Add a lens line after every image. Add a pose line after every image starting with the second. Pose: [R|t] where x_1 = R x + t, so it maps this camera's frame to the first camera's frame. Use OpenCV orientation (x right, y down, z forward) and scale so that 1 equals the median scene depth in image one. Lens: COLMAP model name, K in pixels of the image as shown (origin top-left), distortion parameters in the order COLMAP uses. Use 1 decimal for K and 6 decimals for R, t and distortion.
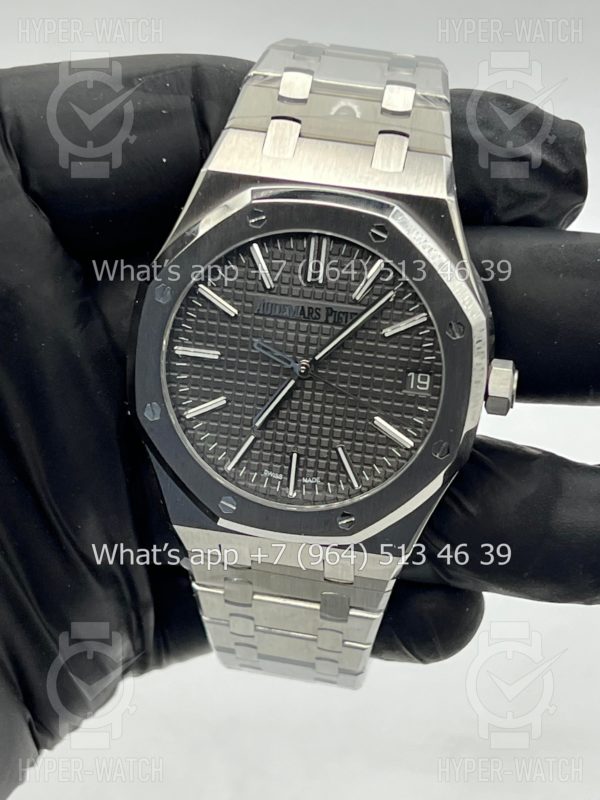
lens RADIAL K [[2110.6, 0, 298.9], [0, 2110.6, 401.4], [0, 0, 1]] dist [0.164608, 0.000000]
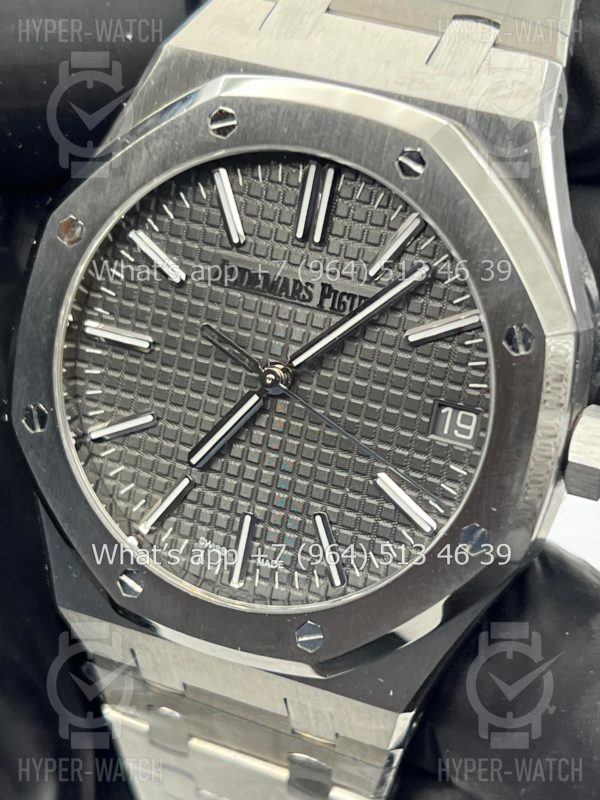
lens RADIAL K [[2110.6, 0, 301.9], [0, 2110.6, 398.0], [0, 0, 1]] dist [0.164608, 0.000000]
pose [[0.975525, 0.125902, -0.180277, 0.120429], [-0.138284, 0.988705, -0.057795, 0.024156], [0.170964, 0.081310, 0.981916, 0.398756]]
